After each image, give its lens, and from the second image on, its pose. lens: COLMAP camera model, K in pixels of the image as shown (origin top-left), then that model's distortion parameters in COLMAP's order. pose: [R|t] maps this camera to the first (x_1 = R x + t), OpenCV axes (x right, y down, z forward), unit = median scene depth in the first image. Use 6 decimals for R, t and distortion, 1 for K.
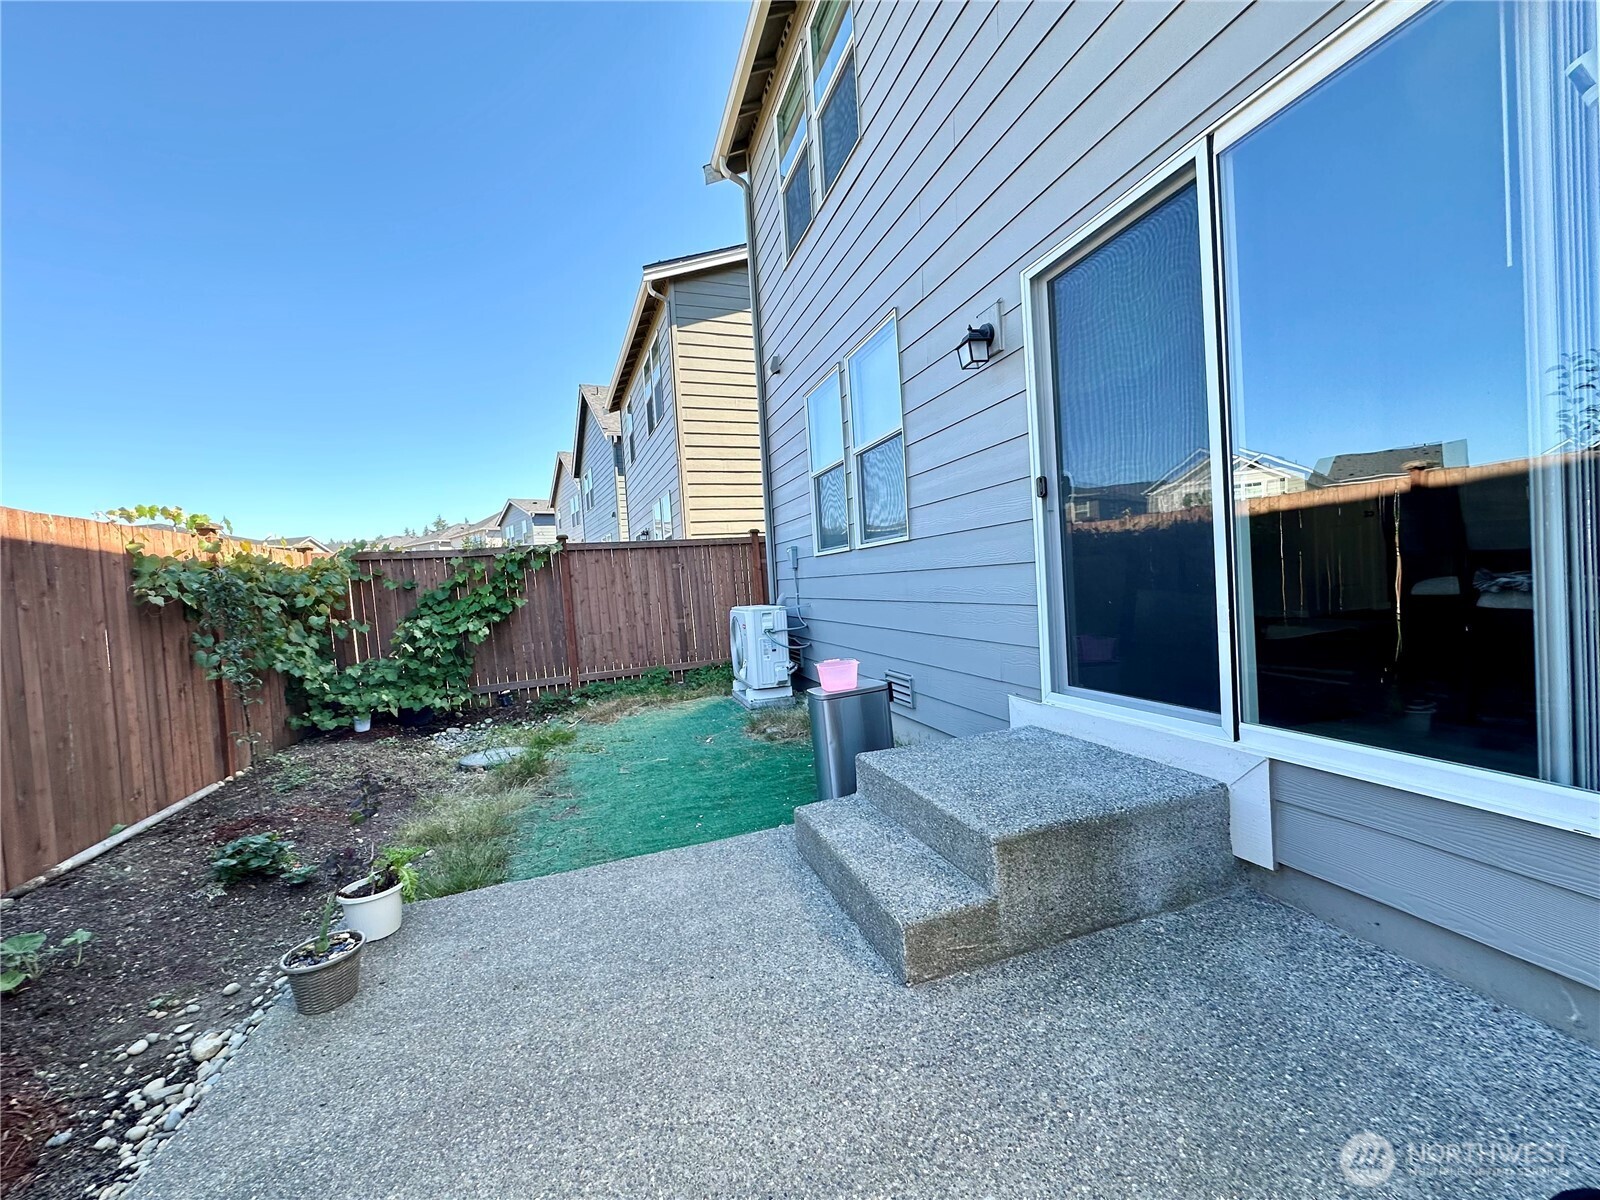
lens RADIAL K [[636.7, 0, 797.0], [0, 636.7, 599.7], [0, 0, 1]] dist [-0.005834, 0.001734]
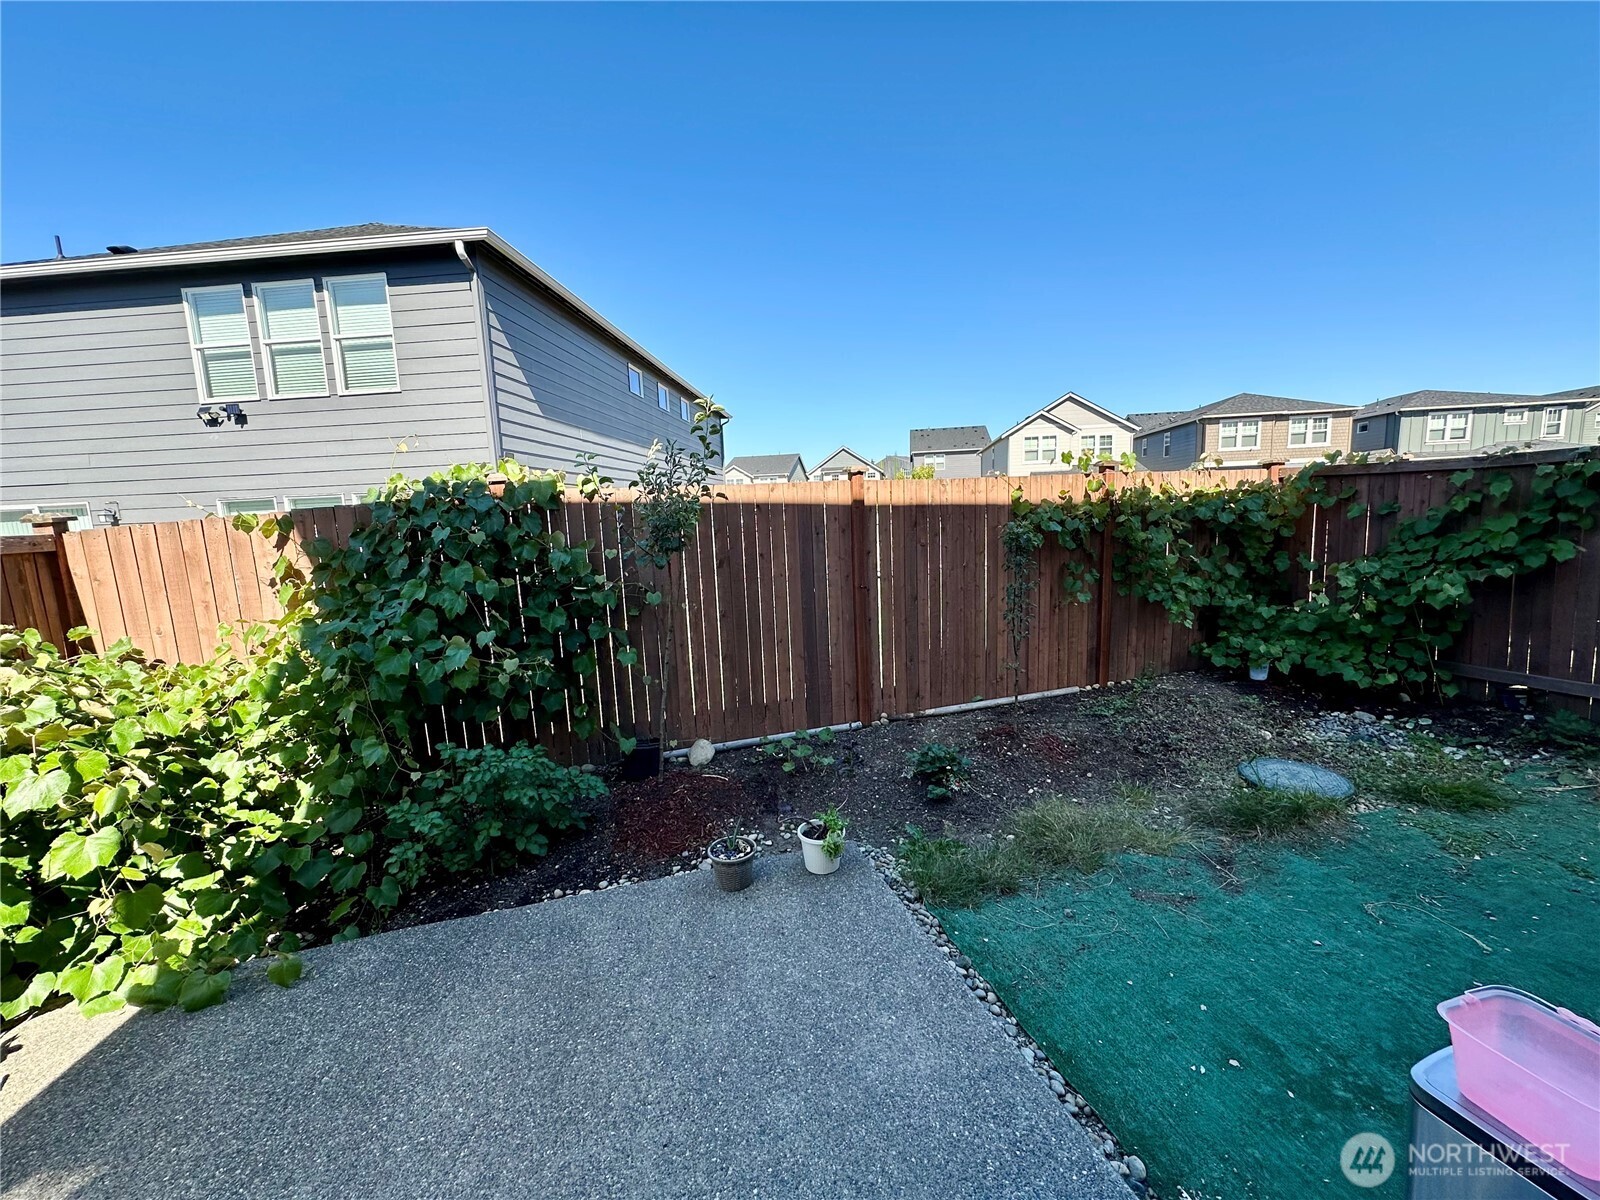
lens RADIAL K [[636.7, 0, 797.8], [0, 636.7, 601.8], [0, 0, 1]] dist [-0.005834, 0.001734]
pose [[-0.007591, 0.209886, -0.977697, 0.175473], [0.011400, 0.977679, 0.209793, -0.096398], [0.999906, -0.009553, -0.009814, 0.374928]]
